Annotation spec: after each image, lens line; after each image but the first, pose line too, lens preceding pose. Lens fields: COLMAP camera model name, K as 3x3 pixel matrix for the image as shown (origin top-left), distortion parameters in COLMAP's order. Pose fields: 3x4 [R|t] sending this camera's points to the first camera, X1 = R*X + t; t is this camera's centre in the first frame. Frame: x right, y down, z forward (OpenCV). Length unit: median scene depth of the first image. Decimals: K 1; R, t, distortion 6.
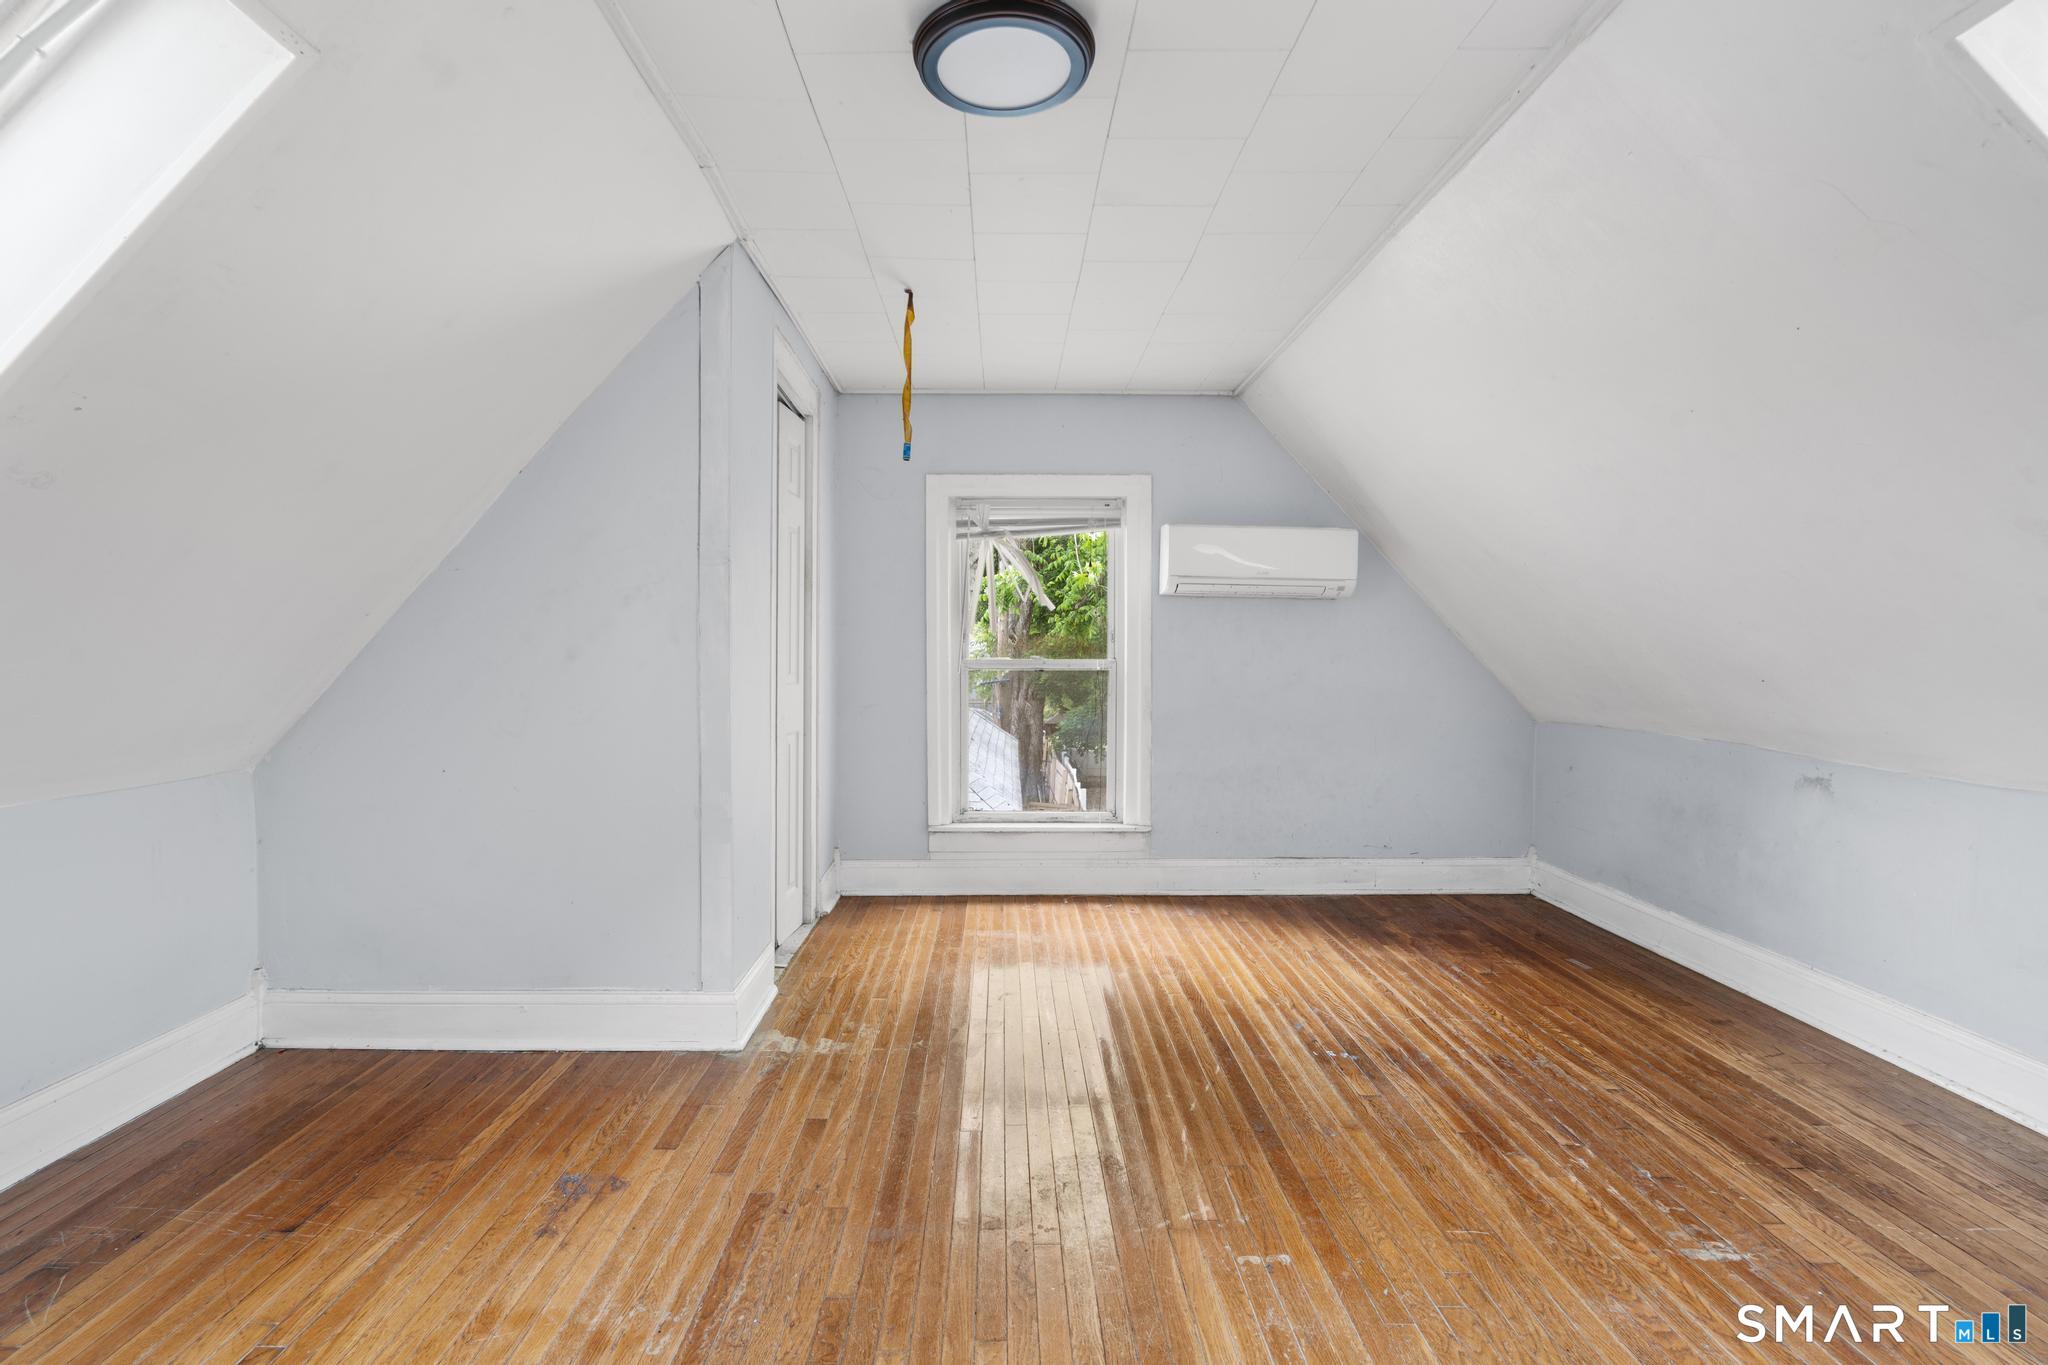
lens RADIAL K [[934.8, 0, 1010.6], [0, 934.8, 649.0], [0, 0, 1]] dist [-0.012573, 0.004562]
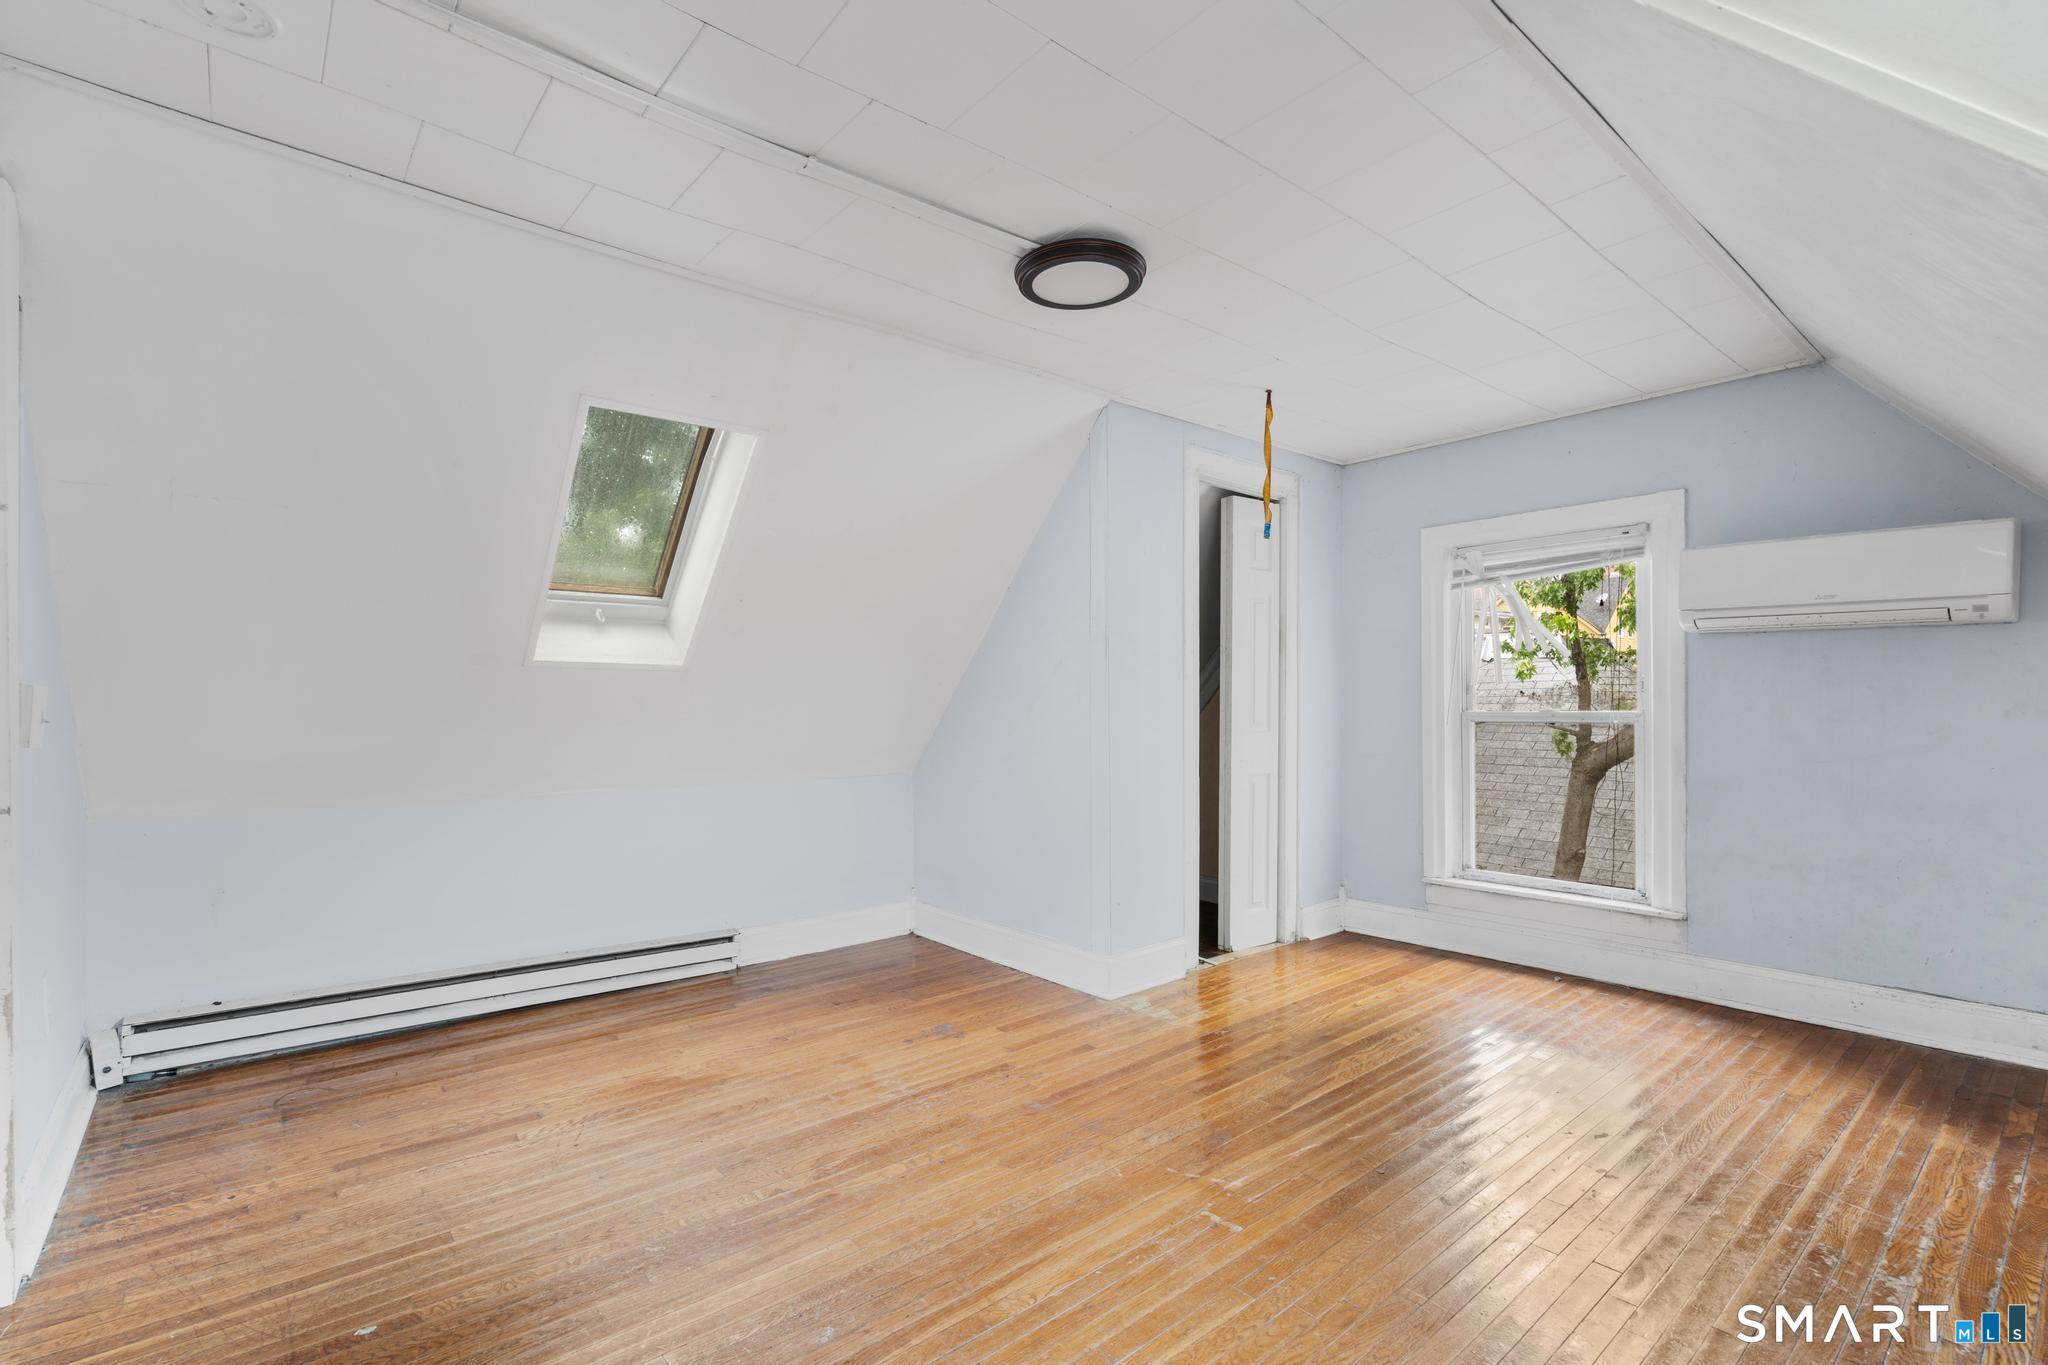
lens RADIAL K [[934.8, 0, 1012.4], [0, 934.8, 692.6], [0, 0, 1]] dist [-0.012573, 0.004562]
pose [[0.632588, -0.013953, -0.774363, 0.493247], [0.006621, 0.999899, -0.012608, 0.000568], [0.774461, 0.002849, 0.632616, 0.023885]]
